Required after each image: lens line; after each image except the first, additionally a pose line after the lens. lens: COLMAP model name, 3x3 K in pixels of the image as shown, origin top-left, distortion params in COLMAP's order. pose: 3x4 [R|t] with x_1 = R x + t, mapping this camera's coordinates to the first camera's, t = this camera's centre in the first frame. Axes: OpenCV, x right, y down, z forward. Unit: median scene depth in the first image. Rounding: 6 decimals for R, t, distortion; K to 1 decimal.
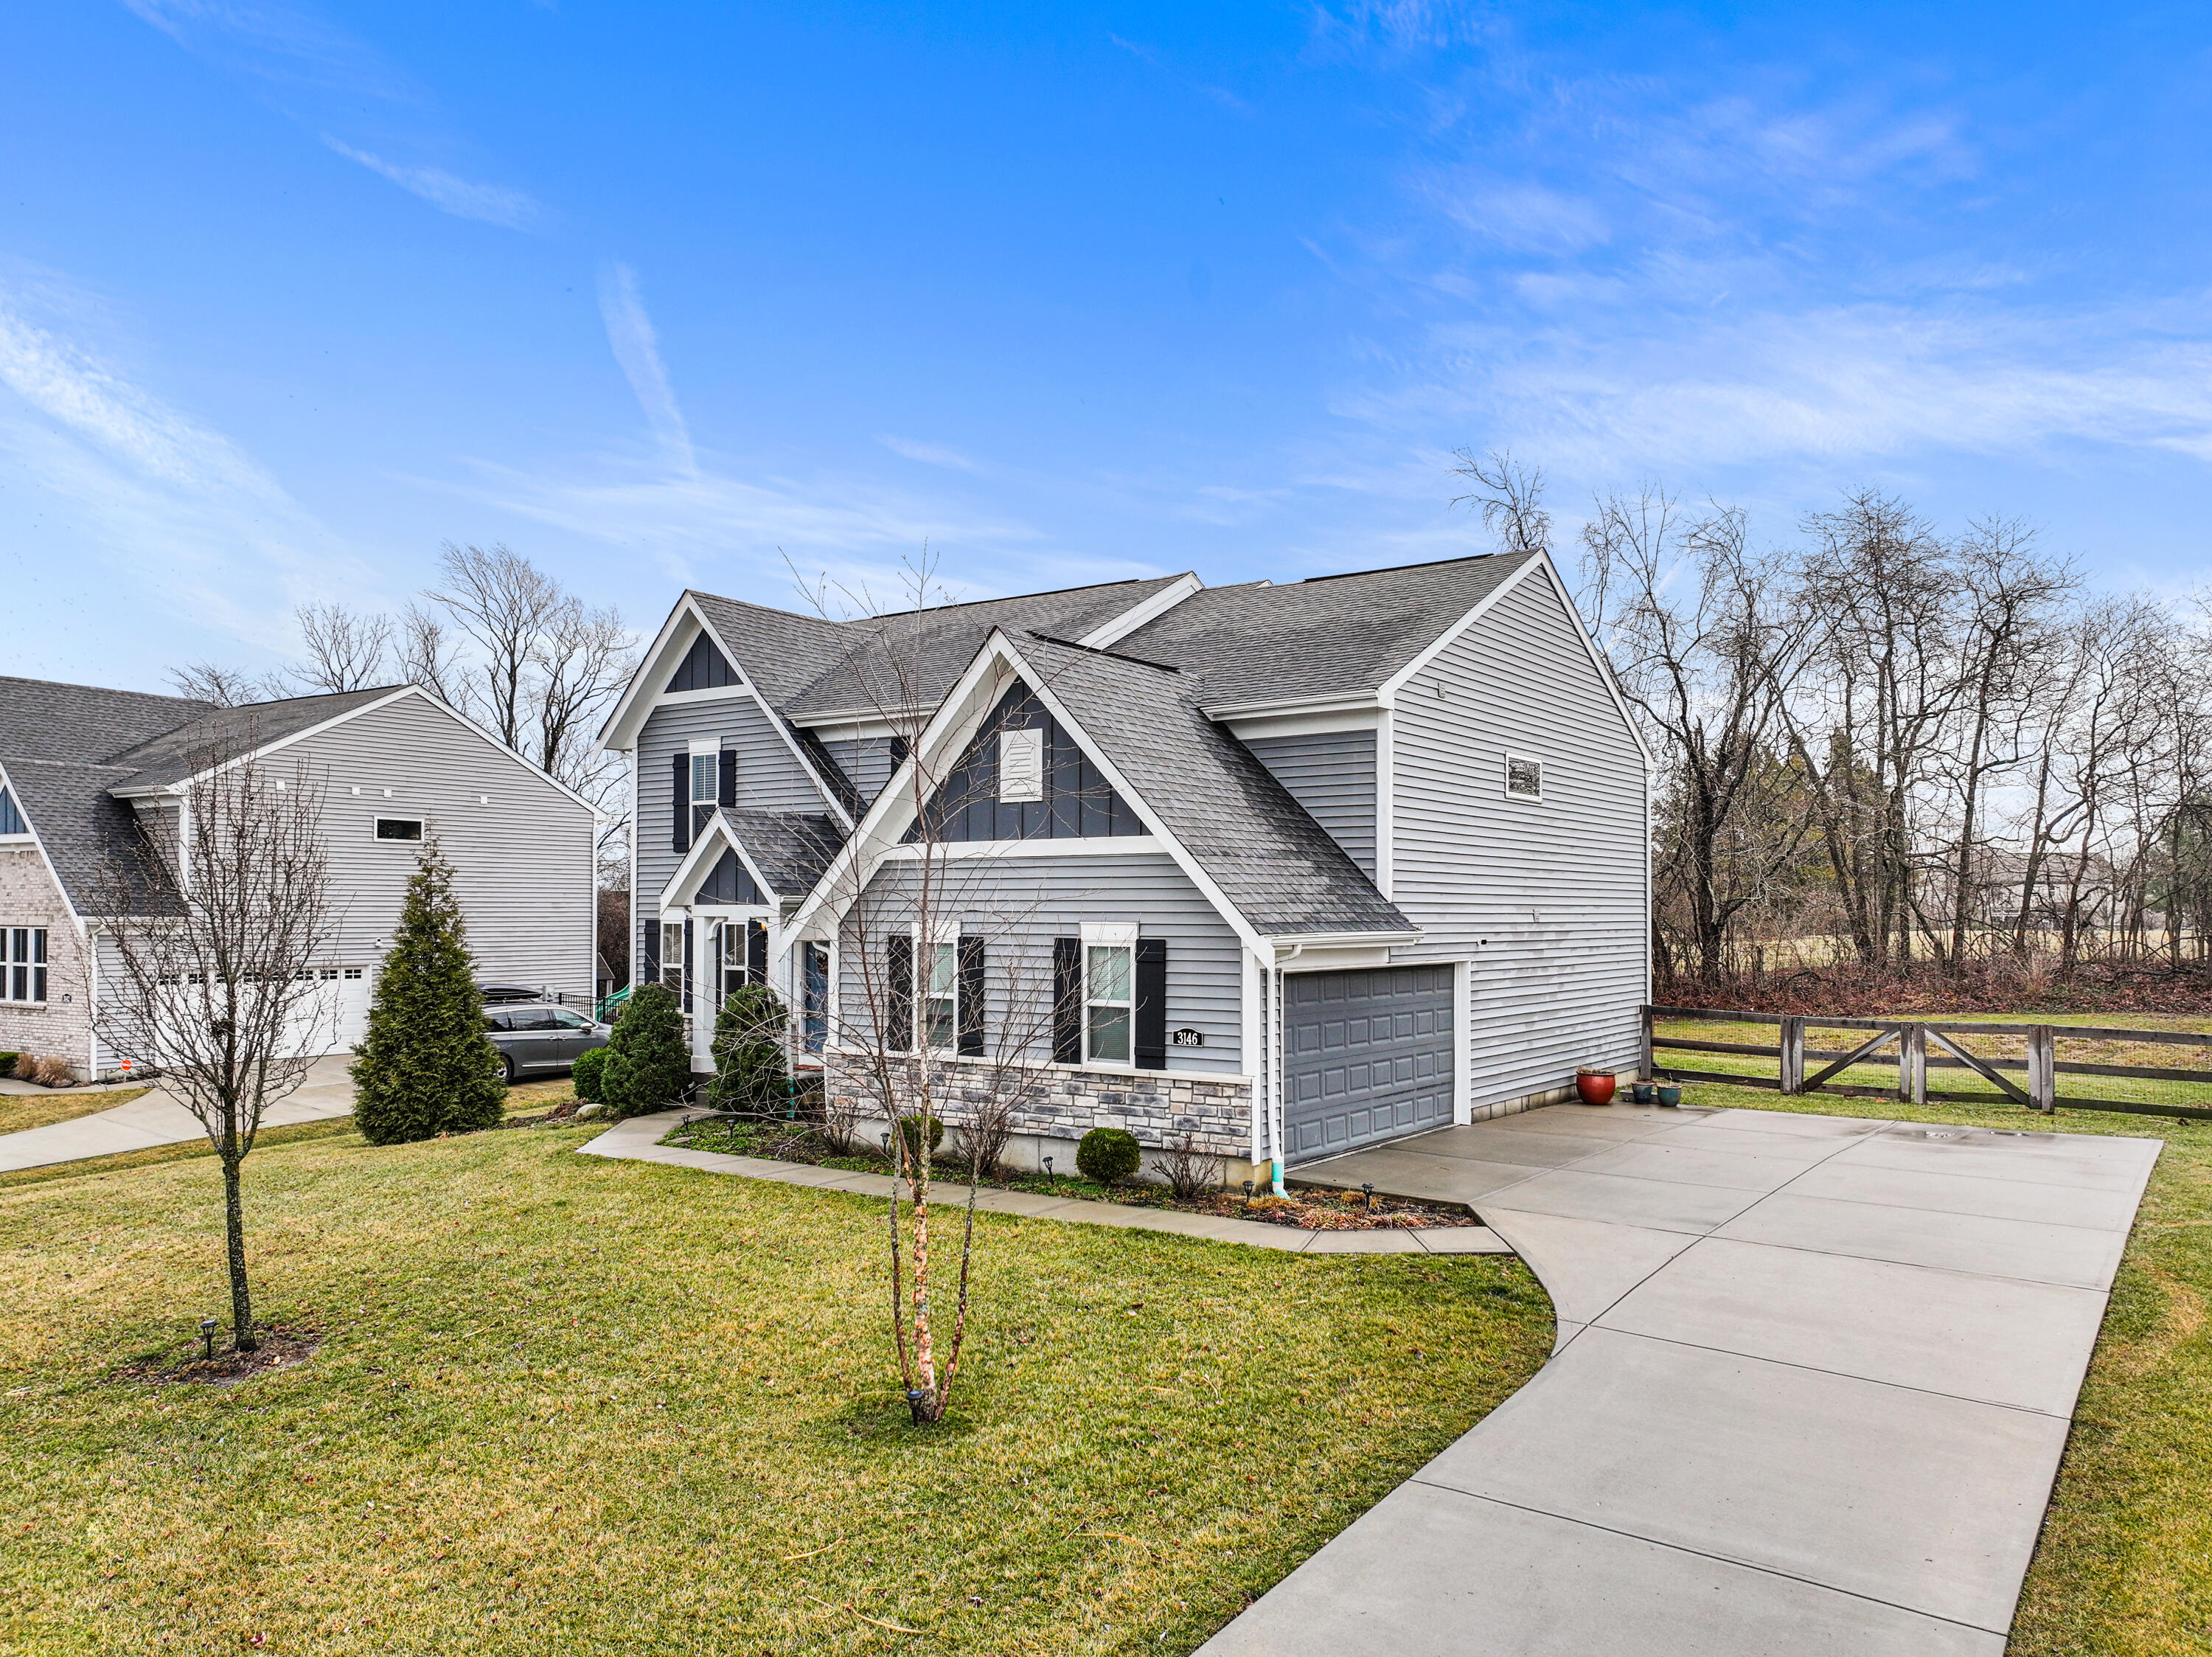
lens RADIAL K [[1623.2, 0, 1106.0], [0, 1623.2, 828.5], [0, 0, 1]] dist [-0.000021, 0.001518]
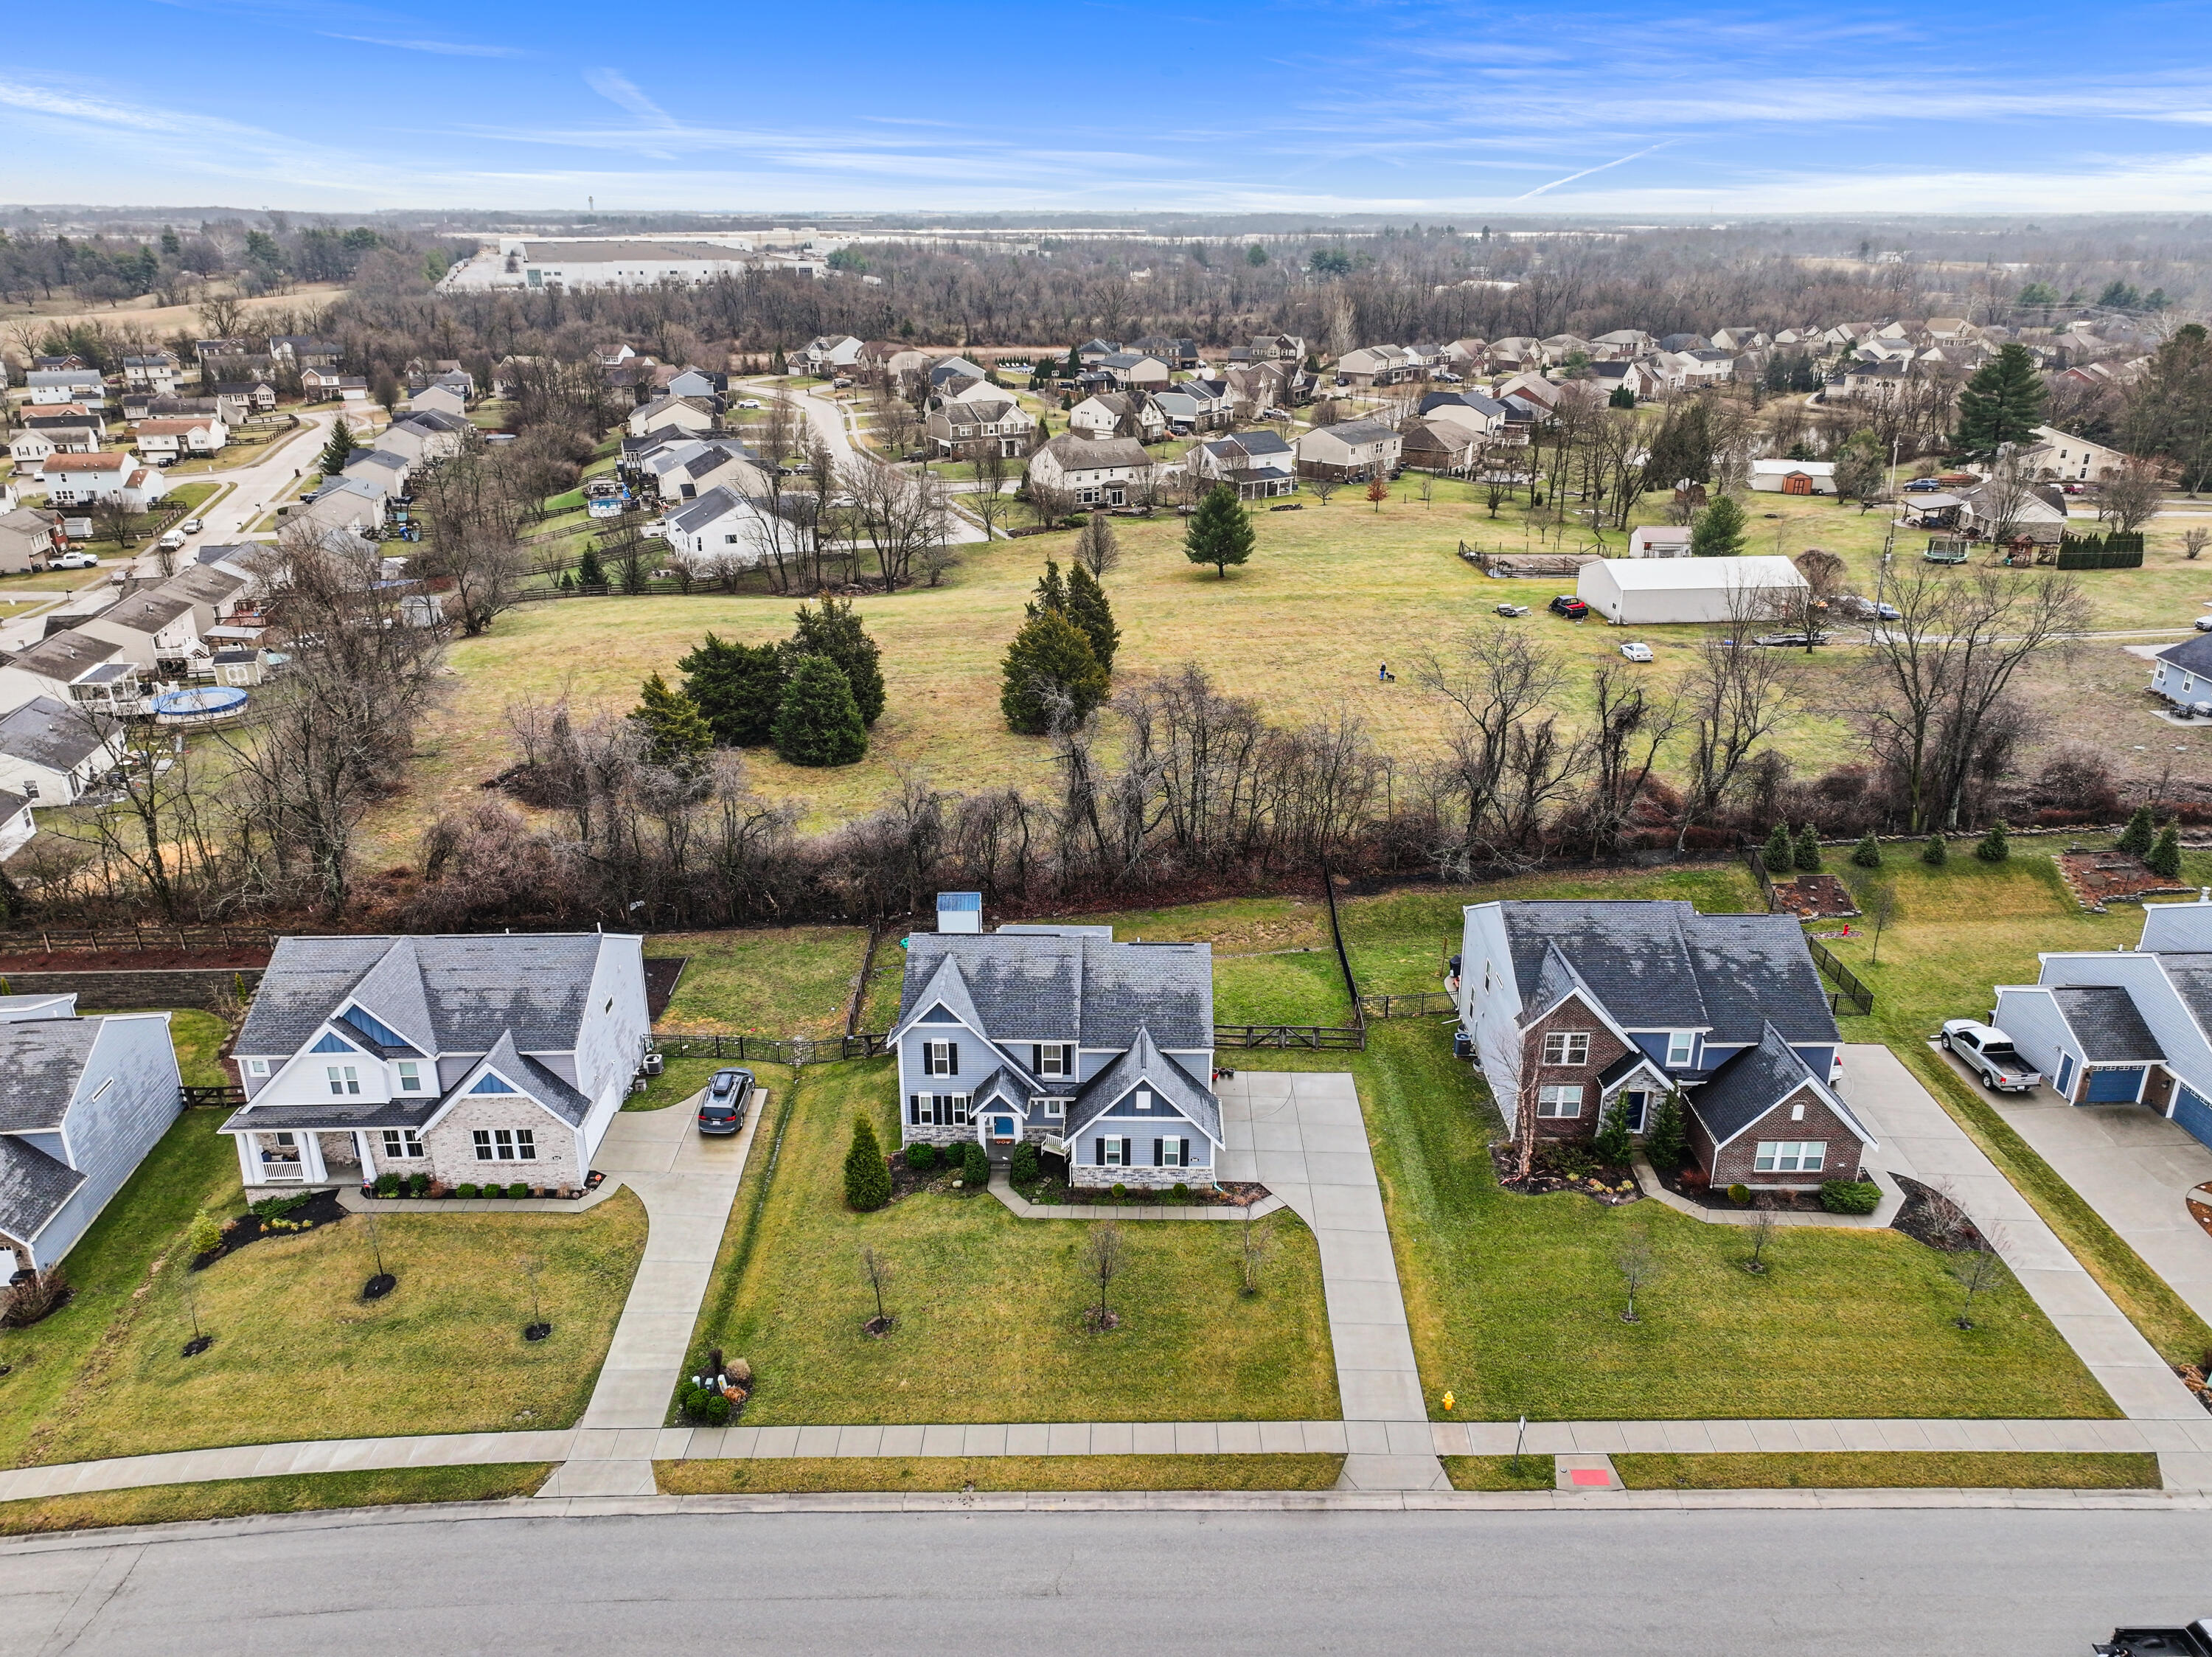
lens RADIAL K [[1623.2, 0, 1106.0], [0, 1623.2, 828.5], [0, 0, 1]] dist [-0.000021, 0.001518]
pose [[0.830685, -0.208280, 0.516316, -1.881281], [-0.019076, 0.916194, 0.400281, -2.059437], [-0.556416, -0.342357, 0.757095, -1.537155]]
